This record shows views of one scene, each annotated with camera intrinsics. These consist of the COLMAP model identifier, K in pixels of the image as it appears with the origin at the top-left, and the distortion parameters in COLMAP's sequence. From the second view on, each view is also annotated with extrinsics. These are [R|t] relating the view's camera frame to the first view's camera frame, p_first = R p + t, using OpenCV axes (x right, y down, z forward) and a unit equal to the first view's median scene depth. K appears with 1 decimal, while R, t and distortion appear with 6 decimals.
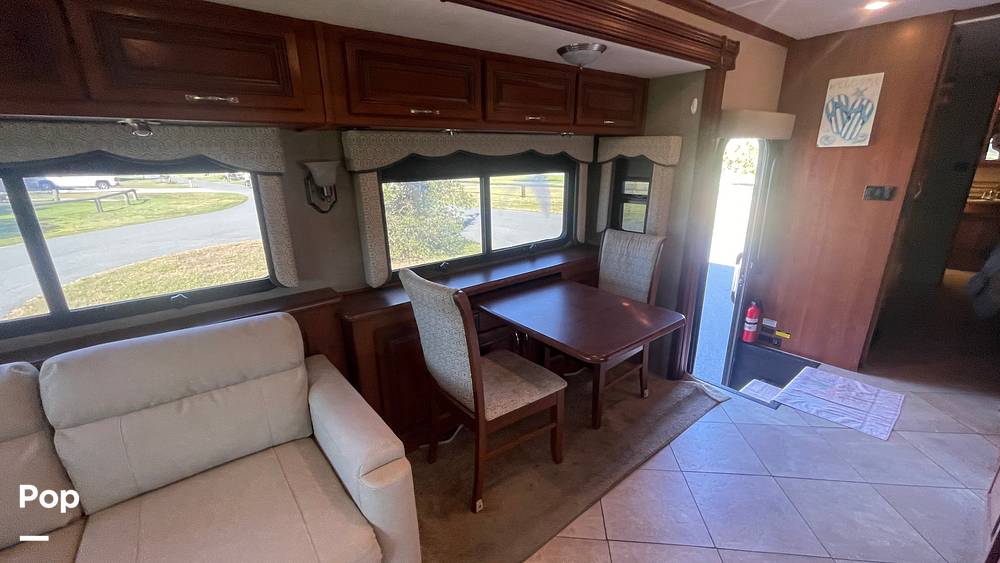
lens RADIAL K [[408.7, 0, 497.6], [0, 408.7, 283.1], [0, 0, 1]] dist [-0.001538, 0.000186]
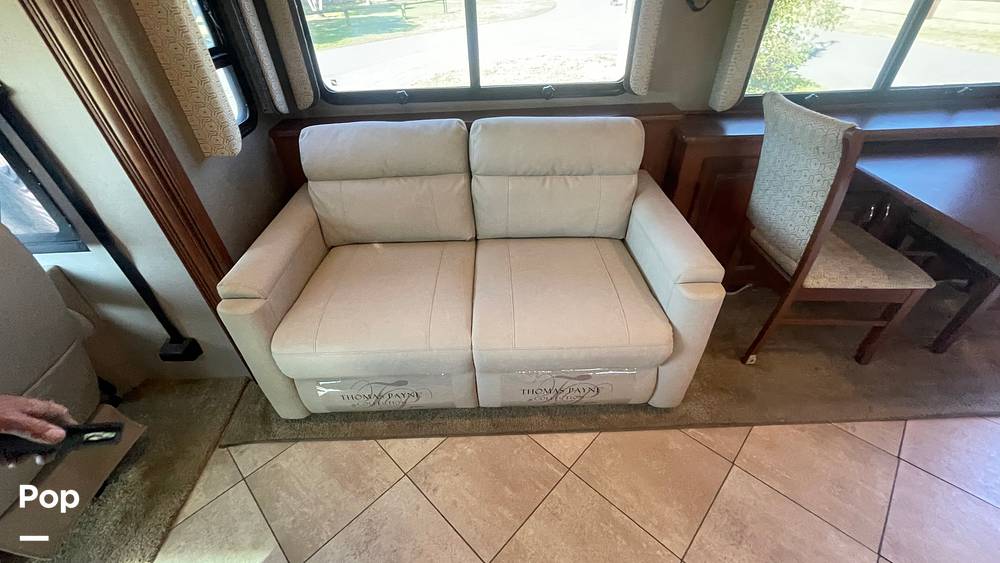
lens RADIAL K [[408.7, 0, 497.9], [0, 408.7, 284.1], [0, 0, 1]] dist [-0.001538, 0.000186]
pose [[0.789051, 0.373148, -0.488015, -0.116737], [-0.160474, 0.892004, 0.422584, 0.055488], [0.592998, -0.255127, 0.763717, -0.087217]]
